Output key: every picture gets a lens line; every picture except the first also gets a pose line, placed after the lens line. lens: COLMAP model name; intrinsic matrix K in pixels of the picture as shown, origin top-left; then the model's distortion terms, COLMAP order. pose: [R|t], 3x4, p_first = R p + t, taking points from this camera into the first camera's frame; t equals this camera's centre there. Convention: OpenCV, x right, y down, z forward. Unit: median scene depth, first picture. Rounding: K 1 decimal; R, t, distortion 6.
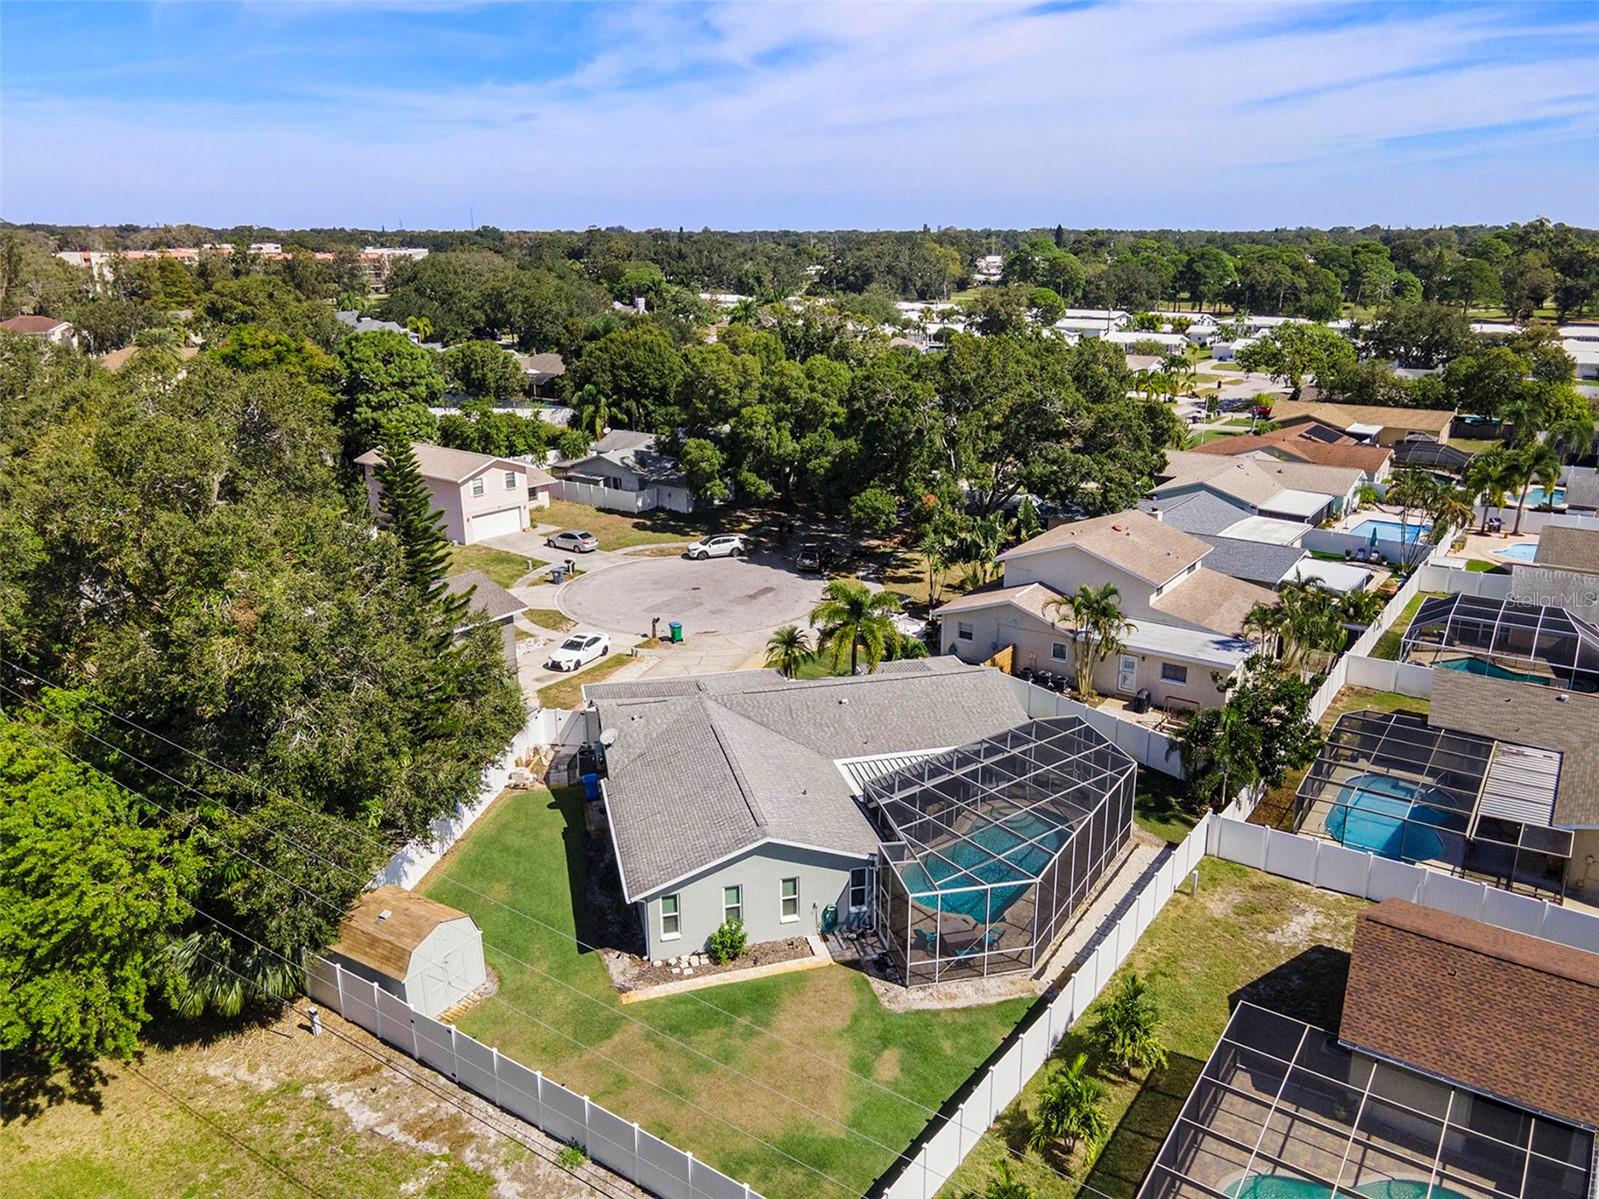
lens RADIAL K [[1197.6, 0, 786.7], [0, 1197.6, 599.6], [0, 0, 1]] dist [0.041521, 0.009381]
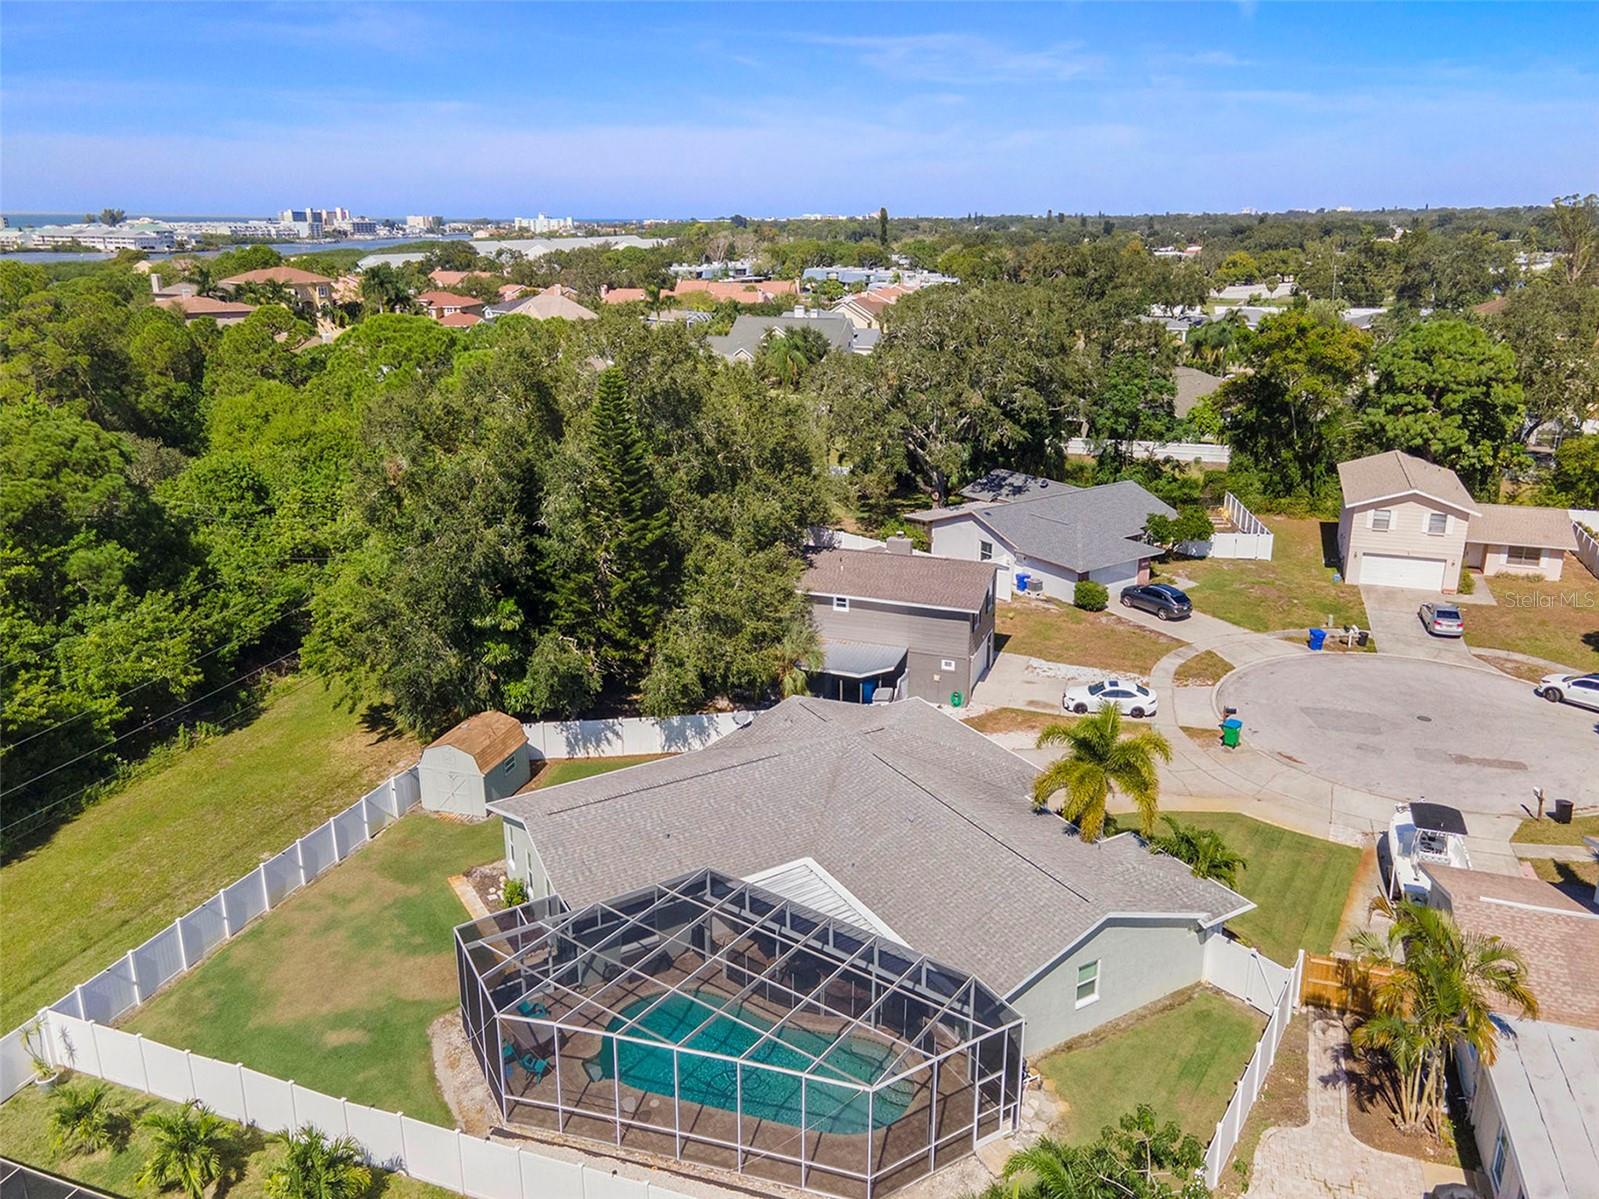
lens RADIAL K [[1189.5, 0, 795.6], [0, 1189.5, 594.0], [0, 0, 1]] dist [0.010175, 0.038906]
pose [[0.256976, 0.289234, -0.922121, 0.420126], [-0.276946, 0.936185, 0.216466, -0.118140], [0.925886, 0.199751, 0.320680, 0.409128]]
